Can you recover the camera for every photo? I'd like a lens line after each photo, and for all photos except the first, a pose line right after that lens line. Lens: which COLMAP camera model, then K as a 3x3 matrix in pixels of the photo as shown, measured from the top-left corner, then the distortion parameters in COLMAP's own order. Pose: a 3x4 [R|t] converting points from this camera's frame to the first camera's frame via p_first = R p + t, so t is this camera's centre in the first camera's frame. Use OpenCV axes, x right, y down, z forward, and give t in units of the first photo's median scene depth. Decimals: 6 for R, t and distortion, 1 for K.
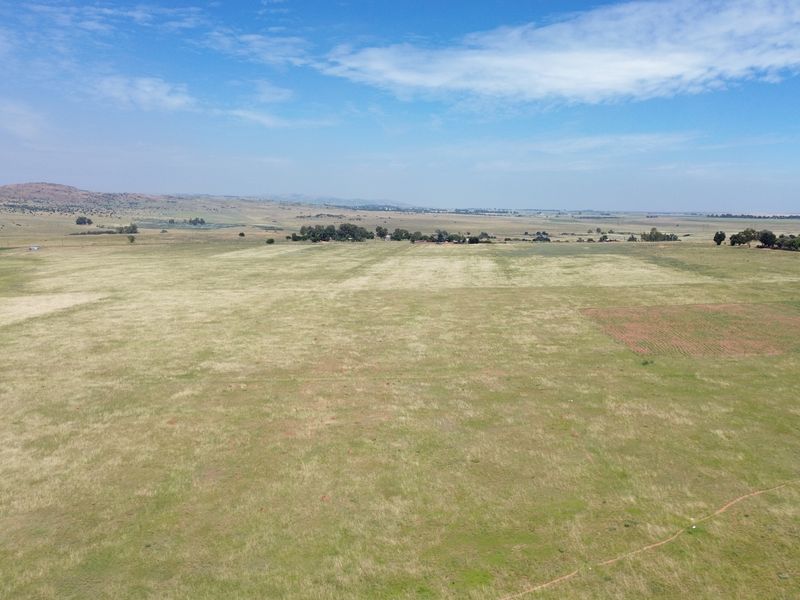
lens RADIAL K [[760.4, 0, 396.5], [0, 760.4, 302.5], [0, 0, 1]] dist [0.057921, 0.000000]
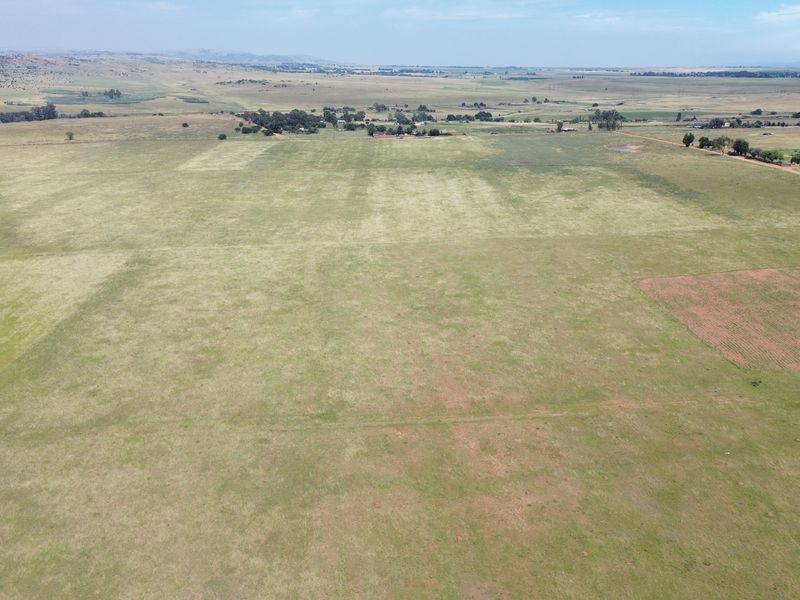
lens RADIAL K [[760.4, 0, 400.9], [0, 760.4, 303.0], [0, 0, 1]] dist [0.057921, 0.000000]
pose [[0.993804, -0.040808, 0.103387, -0.178435], [0.021571, 0.983290, 0.180766, -0.152778], [-0.109036, -0.177416, 0.978077, 0.008084]]
